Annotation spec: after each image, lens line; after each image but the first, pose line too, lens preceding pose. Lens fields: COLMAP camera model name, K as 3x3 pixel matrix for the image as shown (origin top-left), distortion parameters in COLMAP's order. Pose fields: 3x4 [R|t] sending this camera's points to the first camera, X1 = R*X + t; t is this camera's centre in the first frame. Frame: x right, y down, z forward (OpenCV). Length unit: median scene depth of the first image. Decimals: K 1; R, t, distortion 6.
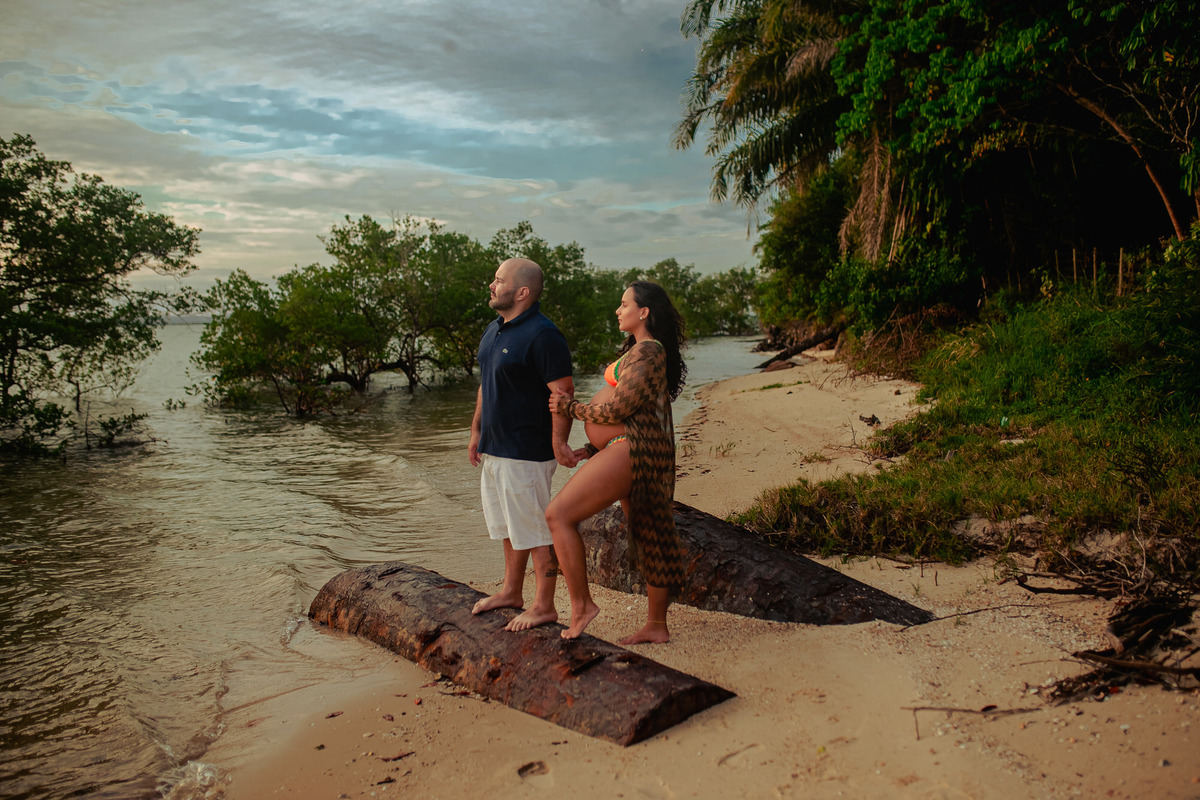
lens RADIAL K [[1161.4, 0, 600.0], [0, 1161.4, 400.0], [0, 0, 1]] dist [-0.090917, 0.182928]
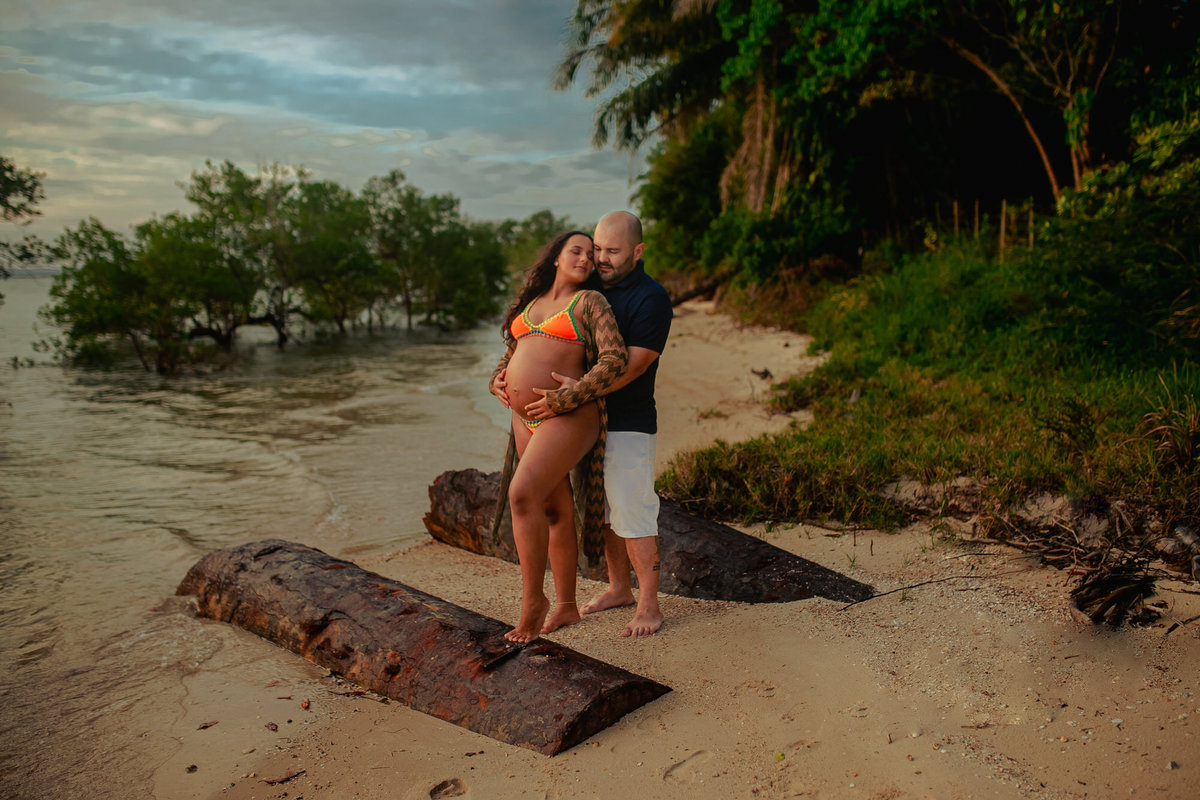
lens RADIAL K [[1161.4, 0, 600.0], [0, 1161.4, 400.0], [0, 0, 1]] dist [-0.090917, 0.182928]
pose [[0.993954, -0.010734, 0.109269, -0.010402], [0.006304, 0.999147, 0.040808, -0.001313], [-0.109614, -0.039872, 0.993174, 0.042808]]
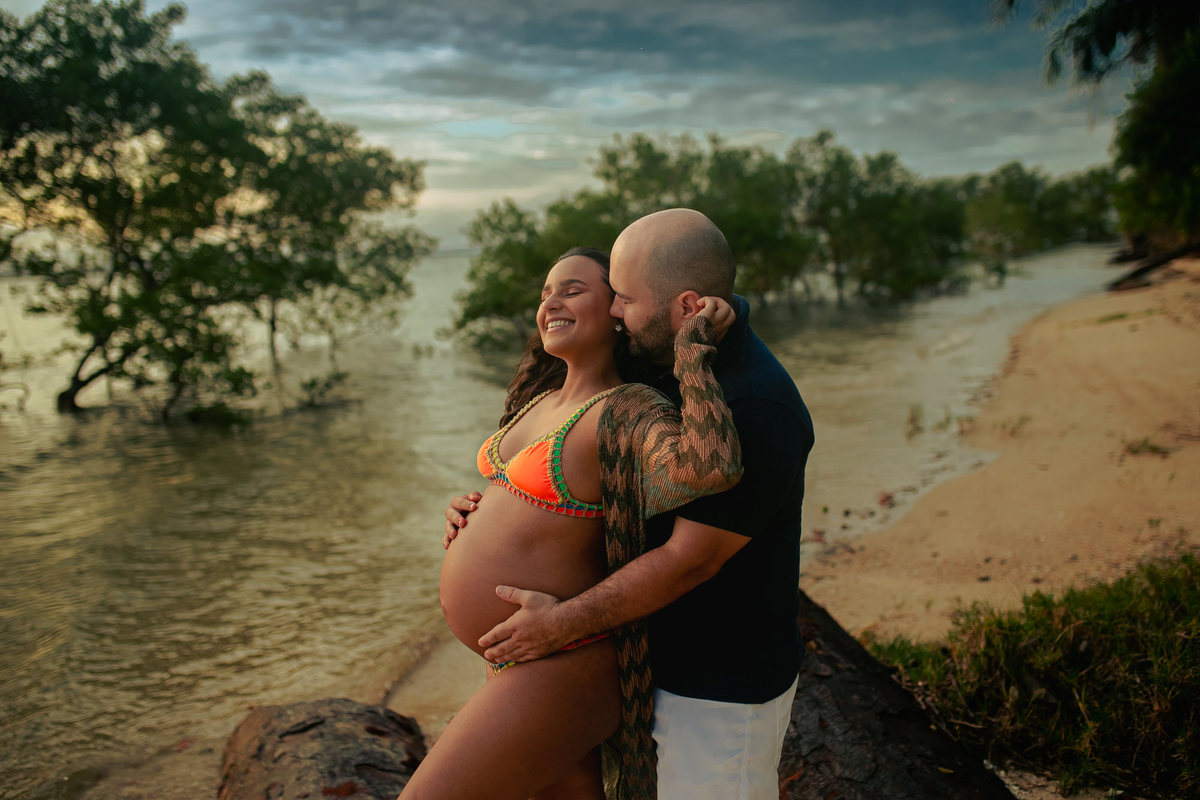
lens RADIAL K [[1161.4, 0, 600.0], [0, 1161.4, 400.0], [0, 0, 1]] dist [-0.090917, 0.182928]
pose [[0.956618, -0.001890, -0.291338, 0.065978], [0.022817, 0.997394, 0.068450, -0.027309], [0.290449, -0.072128, 0.954168, 0.226929]]
